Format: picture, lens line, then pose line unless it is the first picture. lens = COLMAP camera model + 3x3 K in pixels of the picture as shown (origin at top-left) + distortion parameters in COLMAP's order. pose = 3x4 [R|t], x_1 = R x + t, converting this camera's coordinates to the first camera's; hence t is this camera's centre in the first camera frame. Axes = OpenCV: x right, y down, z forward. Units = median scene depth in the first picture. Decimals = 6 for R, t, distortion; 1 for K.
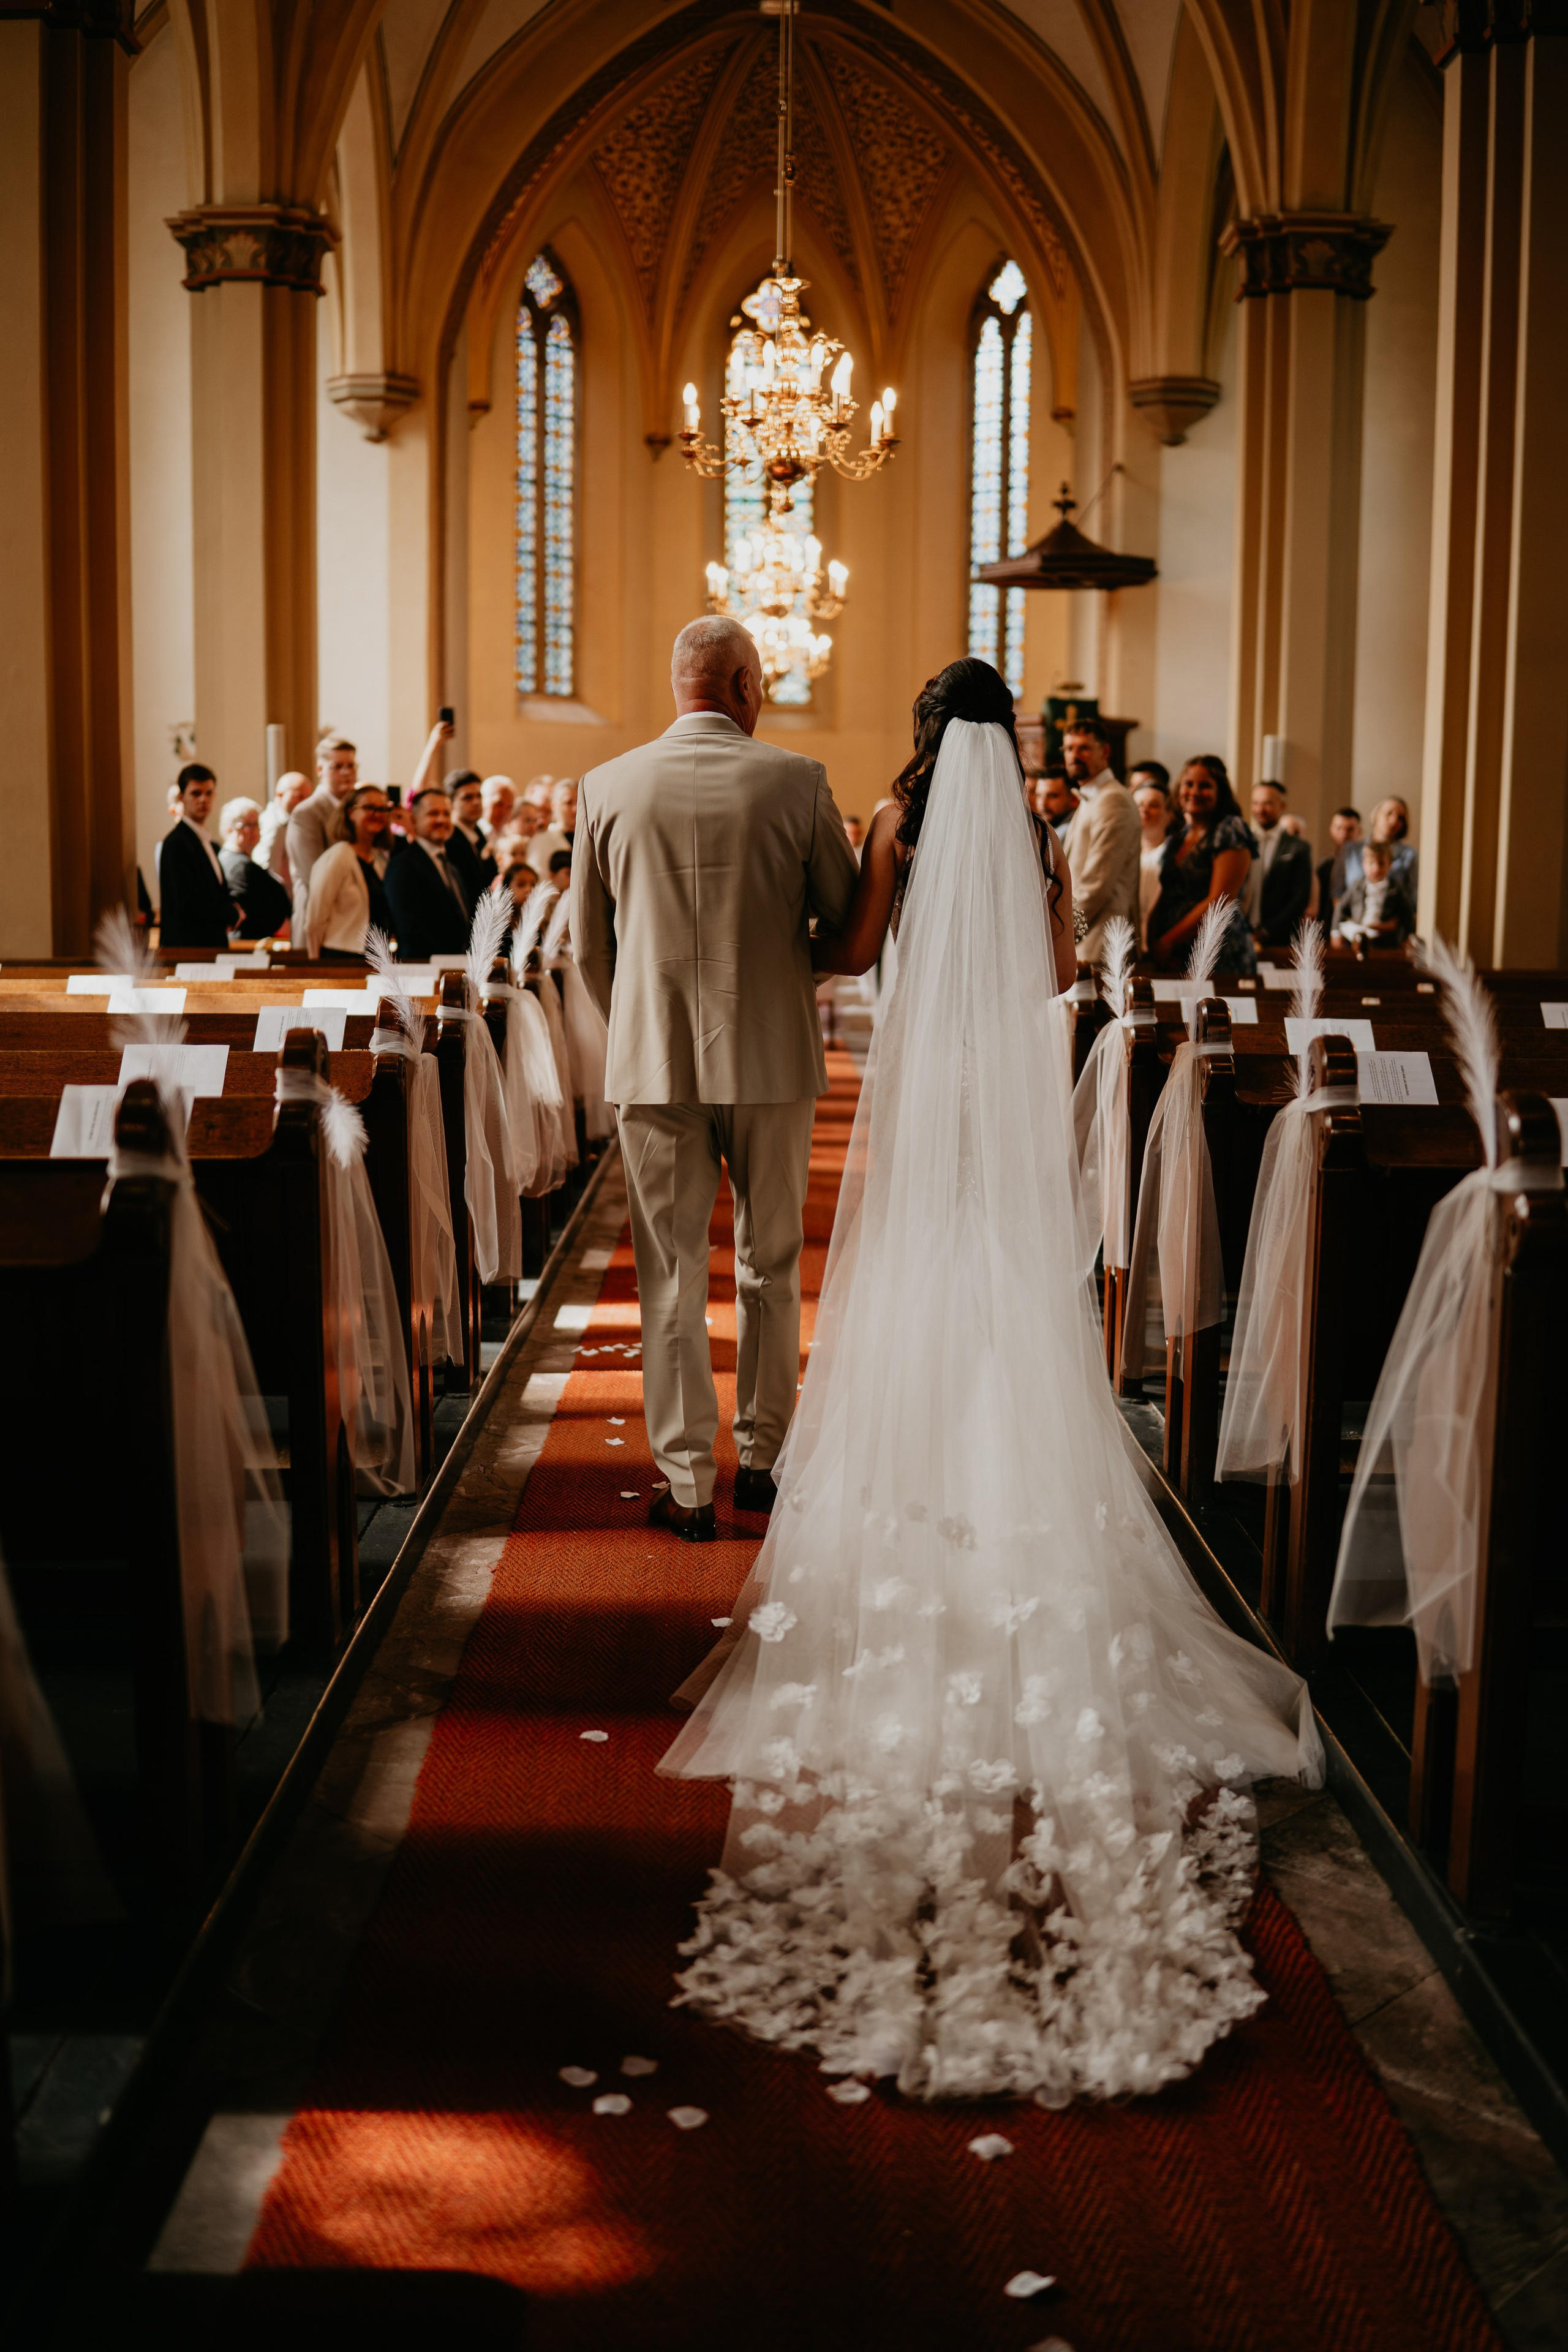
lens RADIAL K [[2359.4, 0, 790.1], [0, 2359.4, 1173.1], [0, 0, 1]] dist [-0.076242, 0.000000]
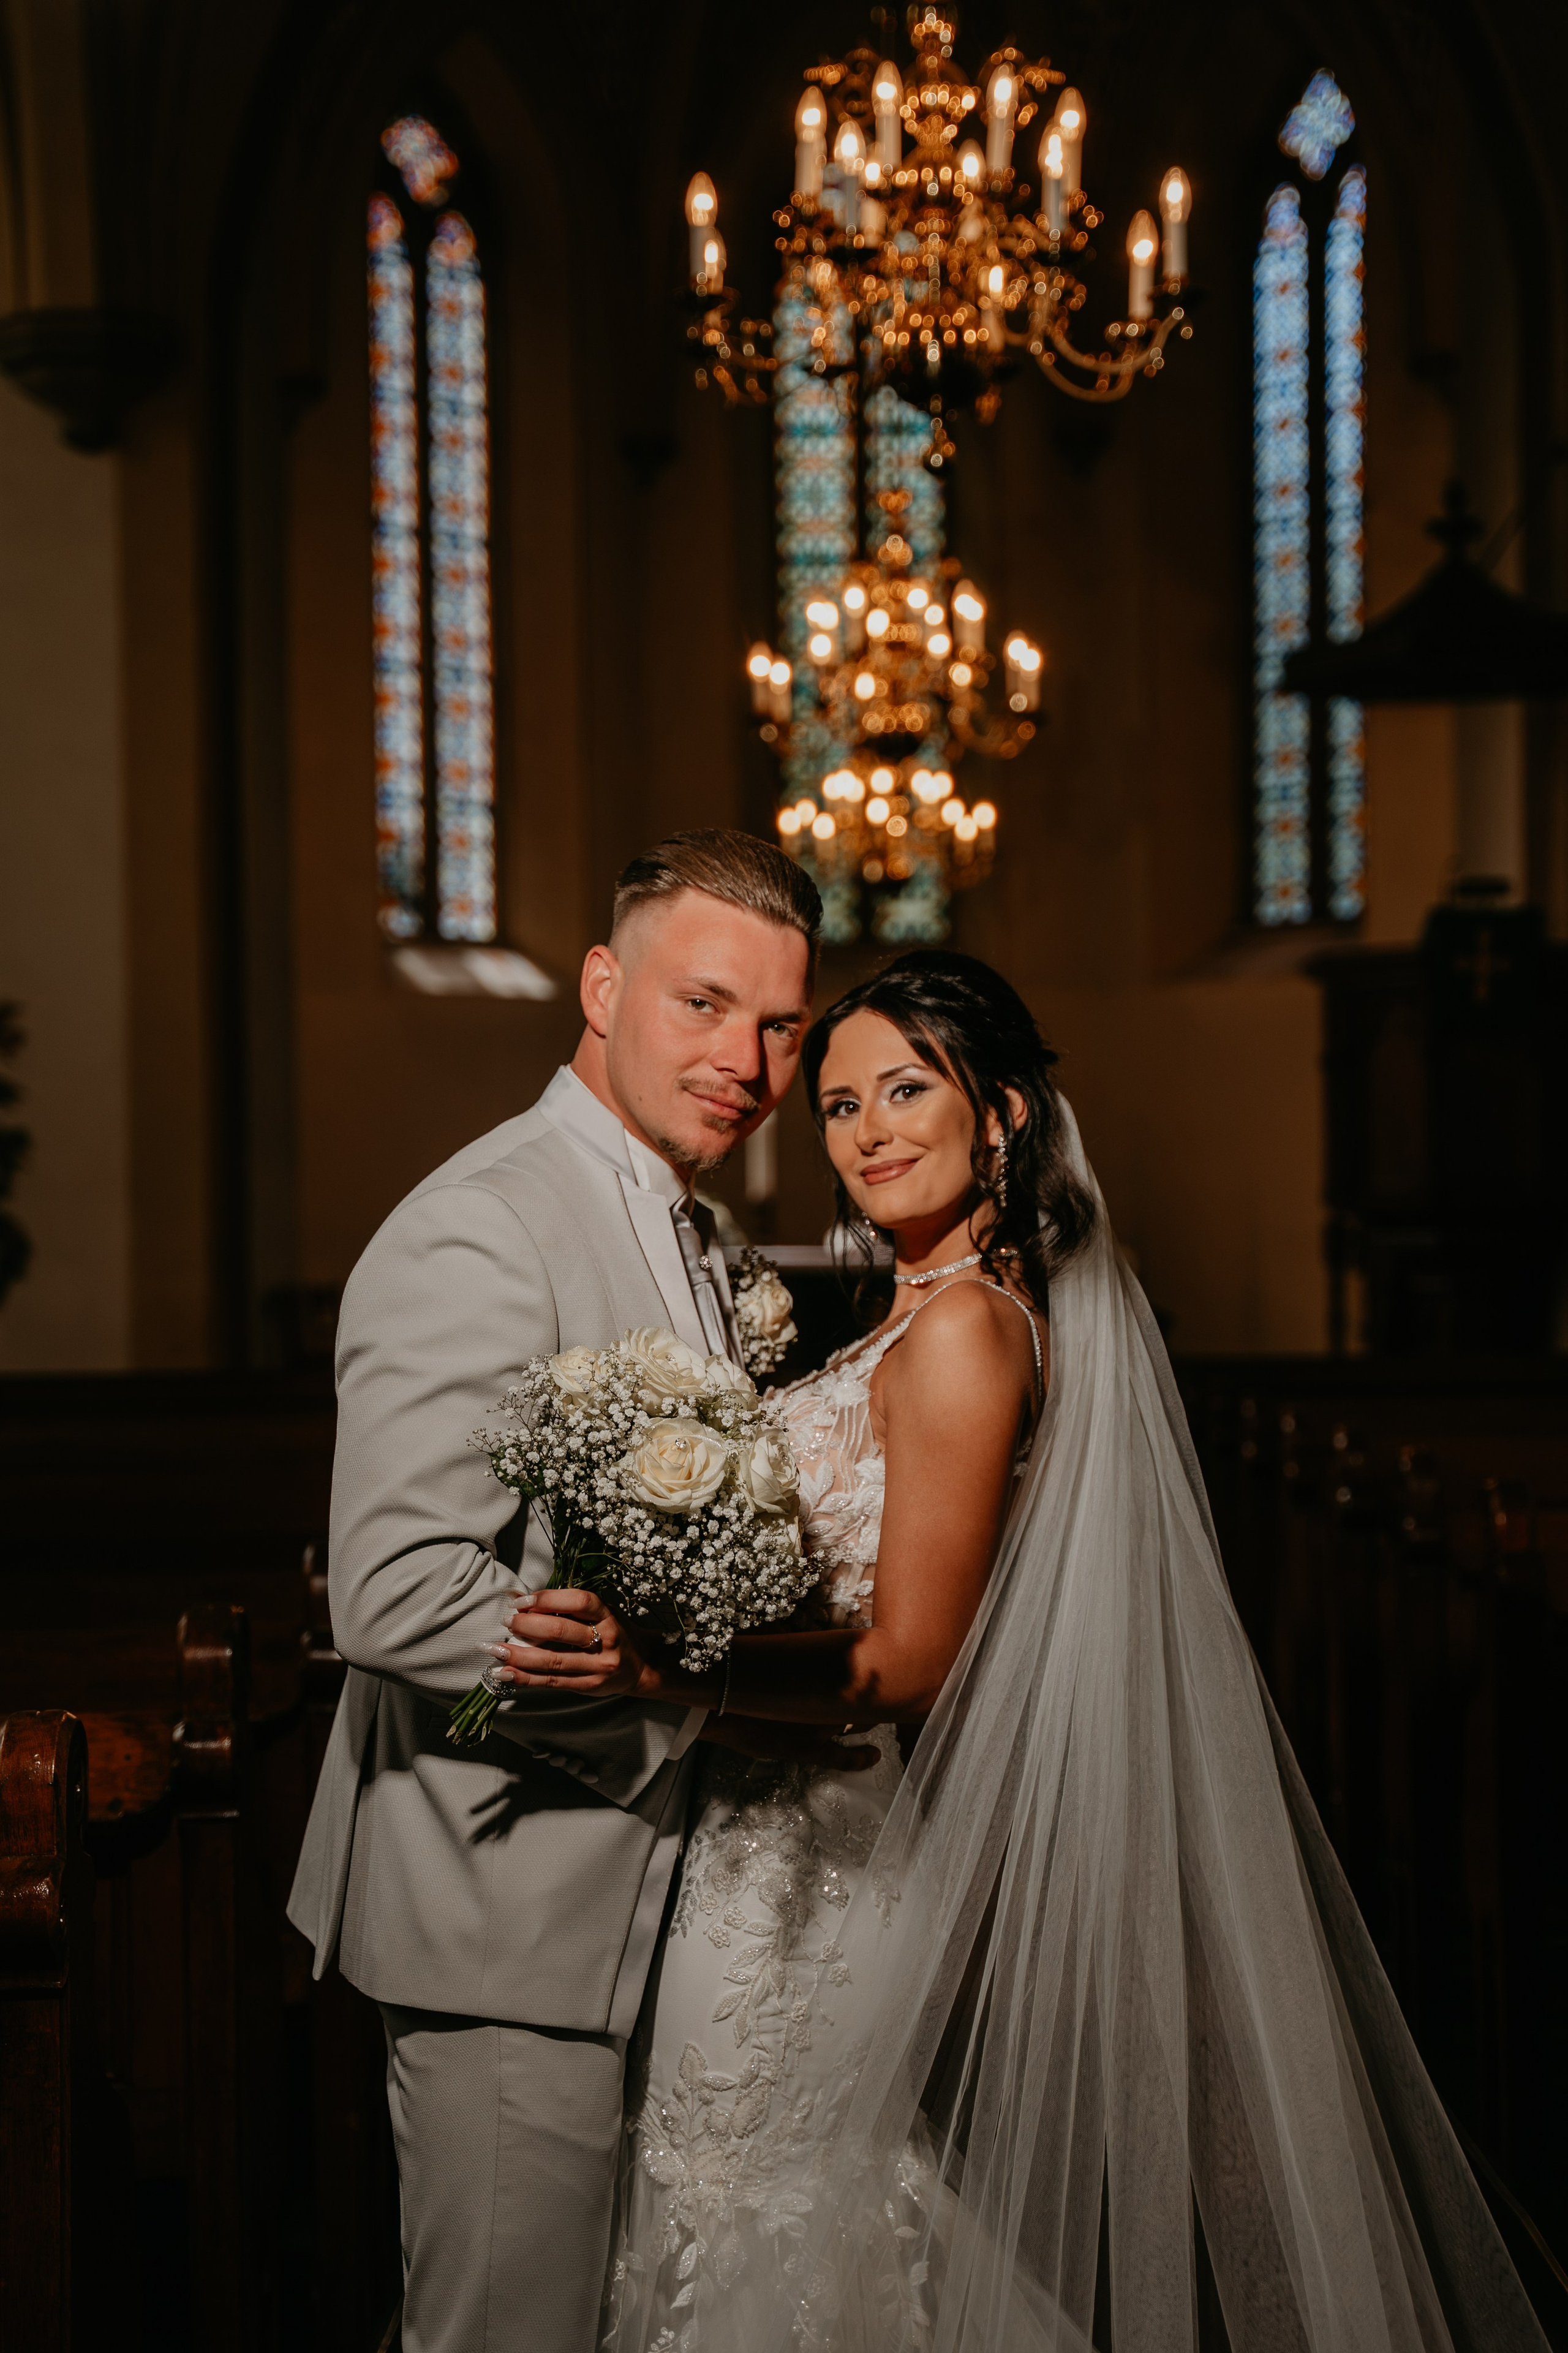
lens RADIAL K [[3768.2, 0, 765.6], [0, 3768.2, 1172.4], [0, 0, 1]] dist [0.344180, 0.000000]
pose [[0.999147, -0.025302, -0.032624, -0.006410], [0.020591, 0.990300, -0.137411, -0.035345], [0.035784, 0.136623, 0.989977, 0.180493]]
